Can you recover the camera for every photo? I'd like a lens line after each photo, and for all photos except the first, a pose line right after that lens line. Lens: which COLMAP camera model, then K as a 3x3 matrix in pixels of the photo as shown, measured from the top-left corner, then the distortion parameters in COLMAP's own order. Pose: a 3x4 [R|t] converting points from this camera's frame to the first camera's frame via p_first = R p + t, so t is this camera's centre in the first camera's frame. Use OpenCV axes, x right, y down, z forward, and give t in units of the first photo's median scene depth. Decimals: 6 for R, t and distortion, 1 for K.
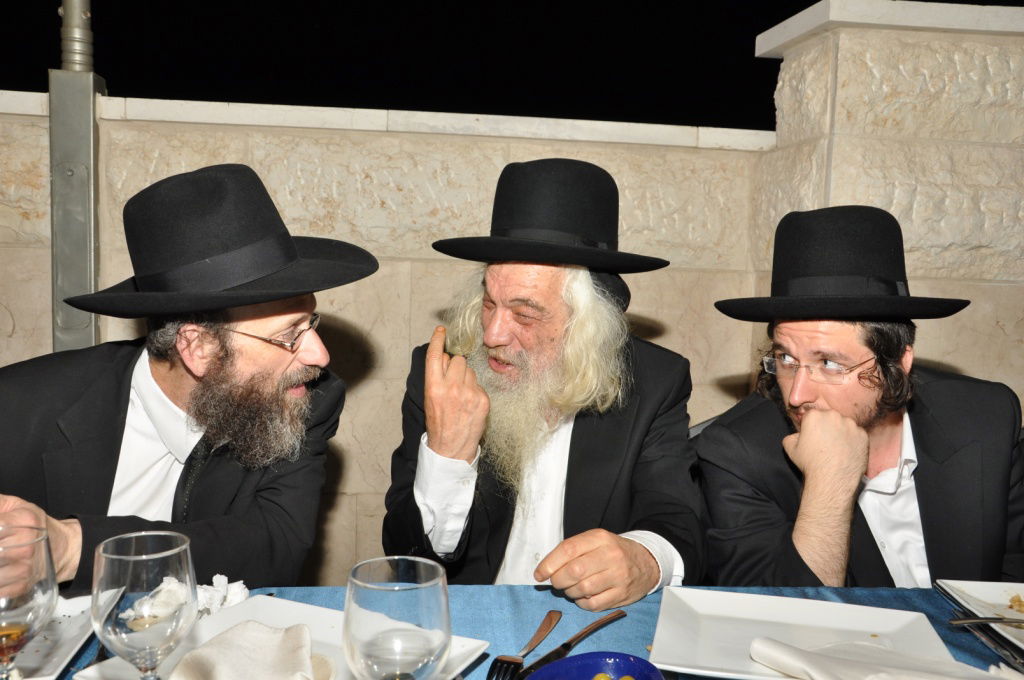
lens RADIAL K [[924.7, 0, 502.6], [0, 924.7, 357.2], [0, 0, 1]] dist [-0.082715, 0.117068]
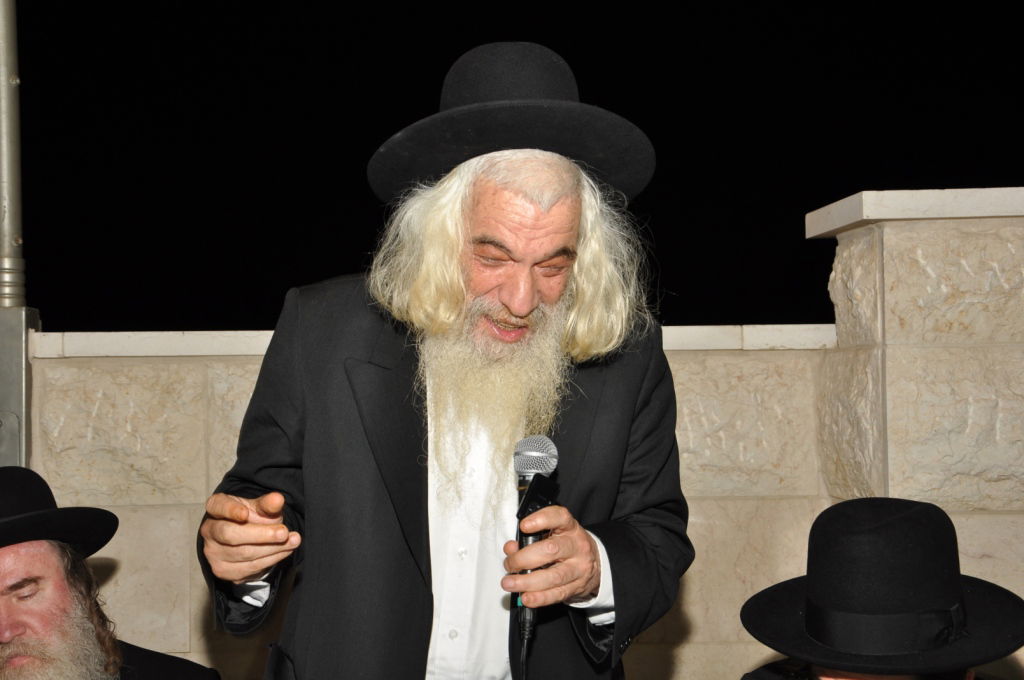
lens RADIAL K [[1404.9, 0, 507.5], [0, 1404.9, 356.2], [0, 0, 1]] dist [0.148418, 0.000000]
pose [[0.995433, -0.049193, -0.081813, 0.109014], [0.038370, 0.990906, -0.128966, -0.070131], [0.087414, 0.125238, 0.988268, -0.279373]]
